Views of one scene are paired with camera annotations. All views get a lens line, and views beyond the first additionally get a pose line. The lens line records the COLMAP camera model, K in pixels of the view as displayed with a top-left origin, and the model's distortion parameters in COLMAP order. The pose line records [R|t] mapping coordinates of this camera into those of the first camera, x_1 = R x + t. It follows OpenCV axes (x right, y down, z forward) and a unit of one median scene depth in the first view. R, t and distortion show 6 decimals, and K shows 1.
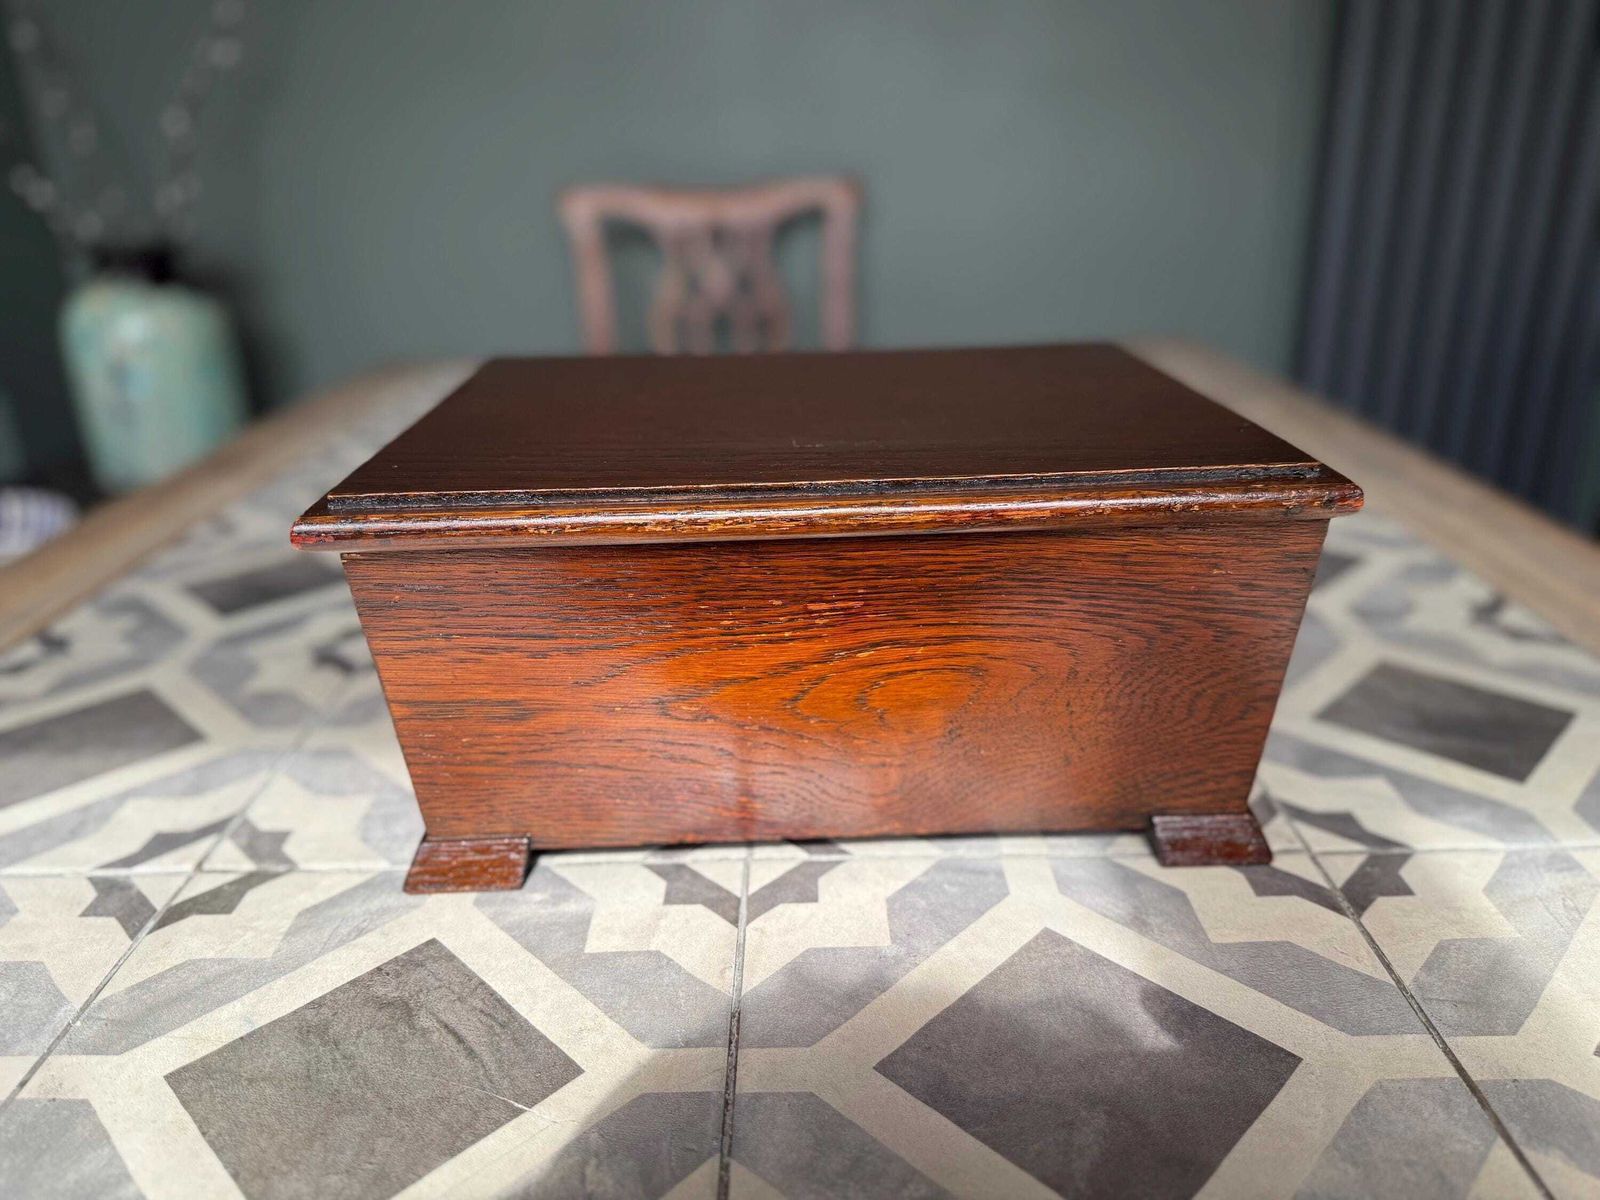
lens RADIAL K [[1160.2, 0, 796.8], [0, 1160.2, 620.8], [0, 0, 1]] dist [-0.007624, -0.017650]
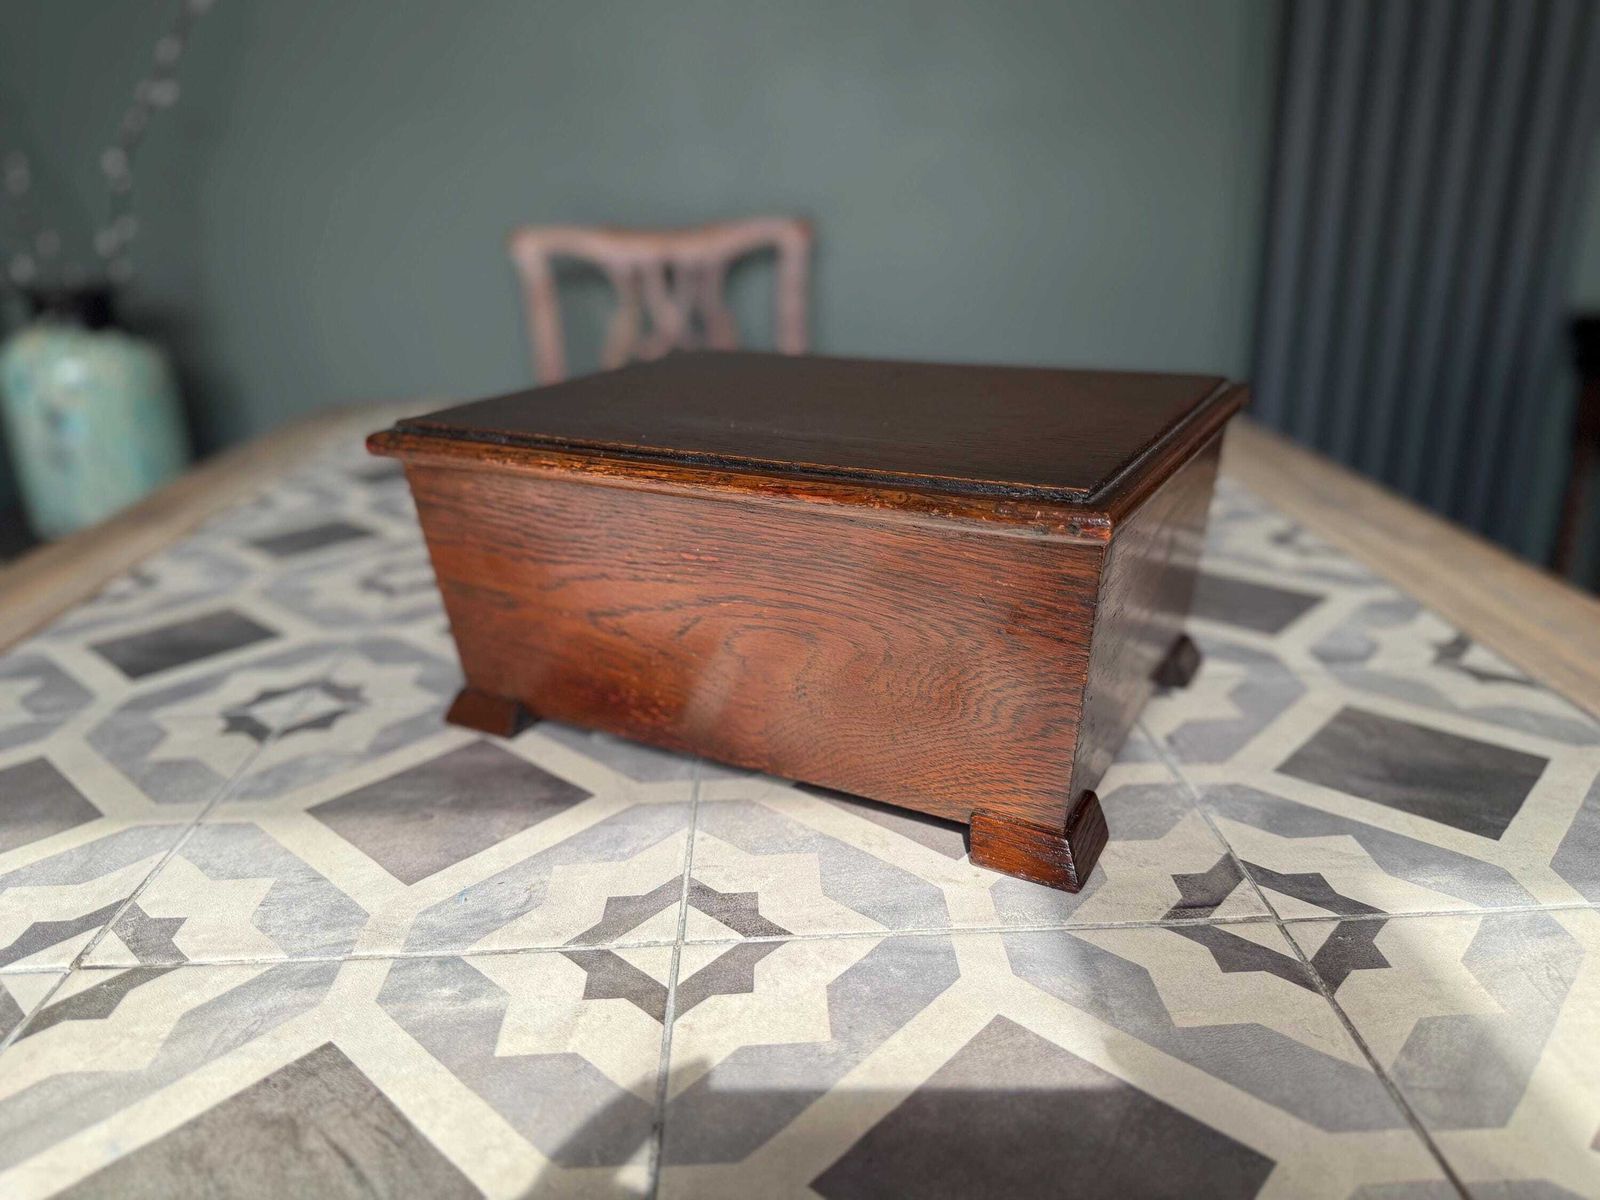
lens RADIAL K [[1160.2, 0, 798.0], [0, 1160.2, 612.0], [0, 0, 1]] dist [-0.007624, -0.017650]
pose [[0.999425, -0.015664, 0.030088, 0.031307], [0.016748, 0.999208, -0.036092, -0.024028], [-0.029499, 0.036575, 0.998895, 0.068488]]
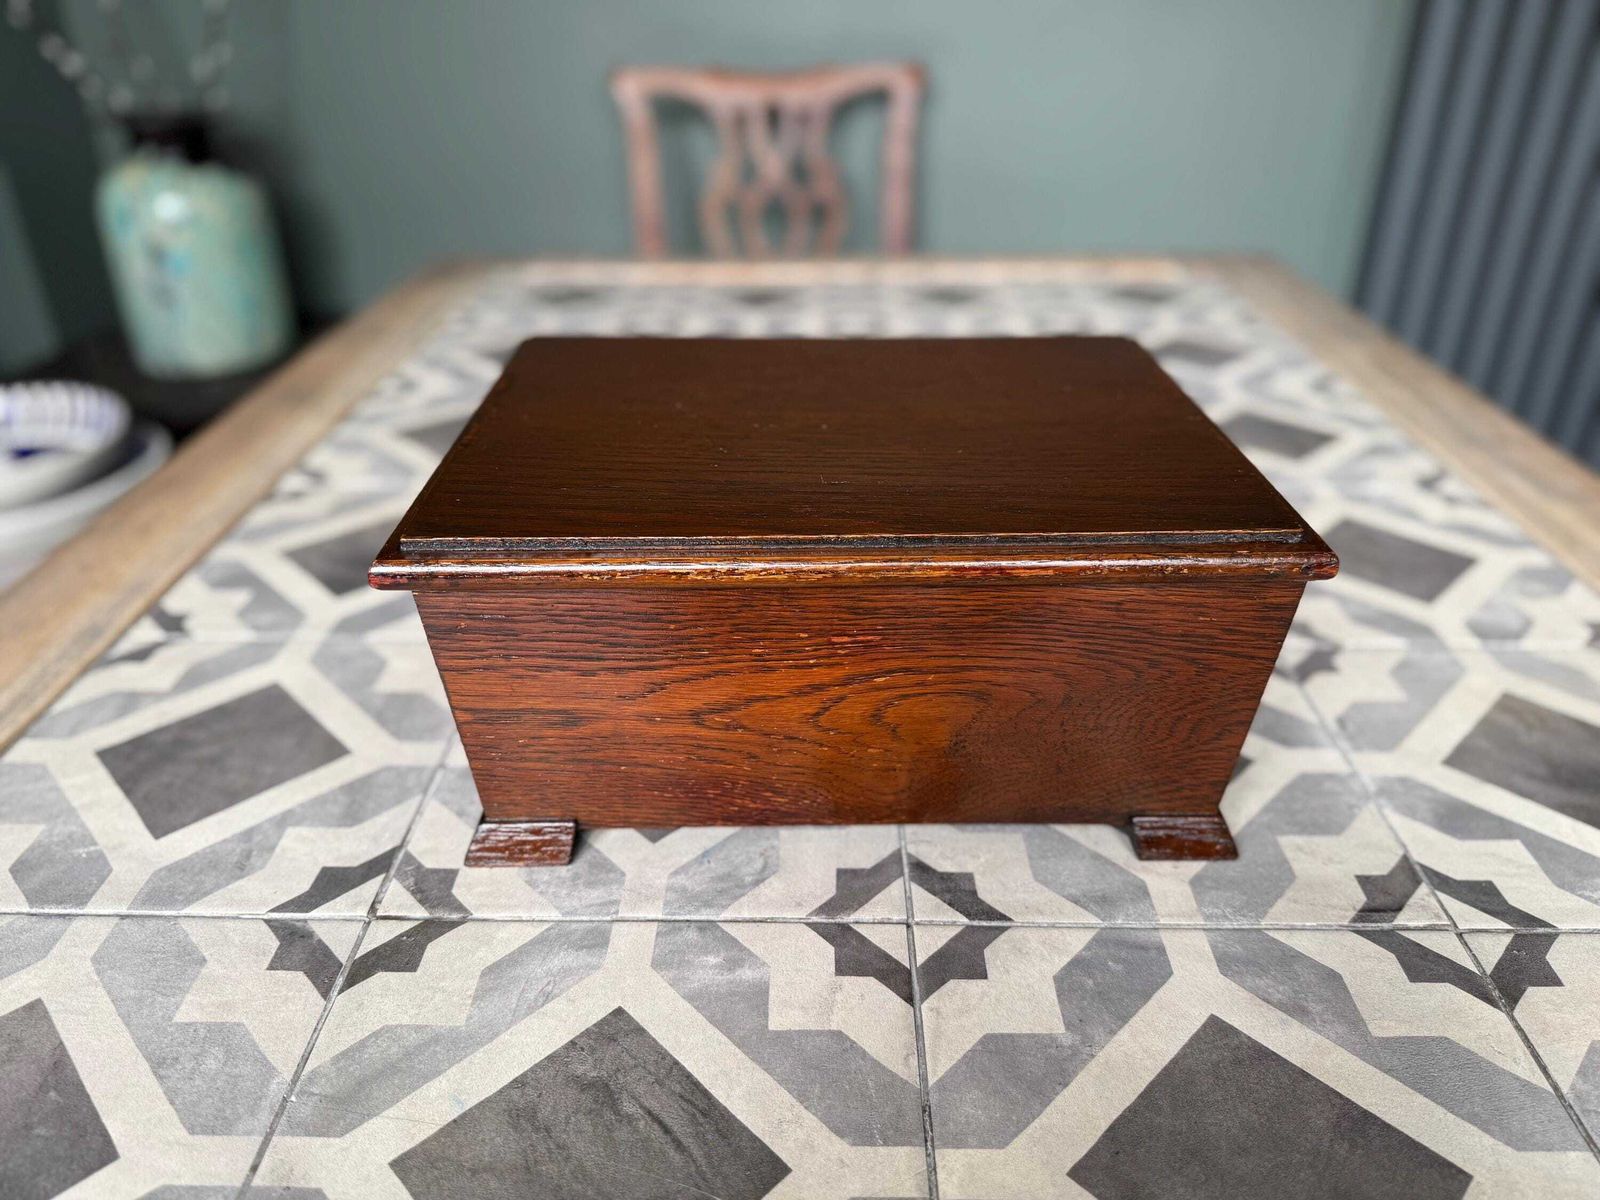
lens RADIAL K [[1160.2, 0, 796.4], [0, 1160.2, 596.6], [0, 0, 1]] dist [-0.007624, -0.017650]
pose [[0.999654, 0.026253, -0.001456, -0.158288], [-0.025926, 0.993385, 0.111867, -0.204354], [0.004384, -0.111791, 0.993722, 0.011736]]
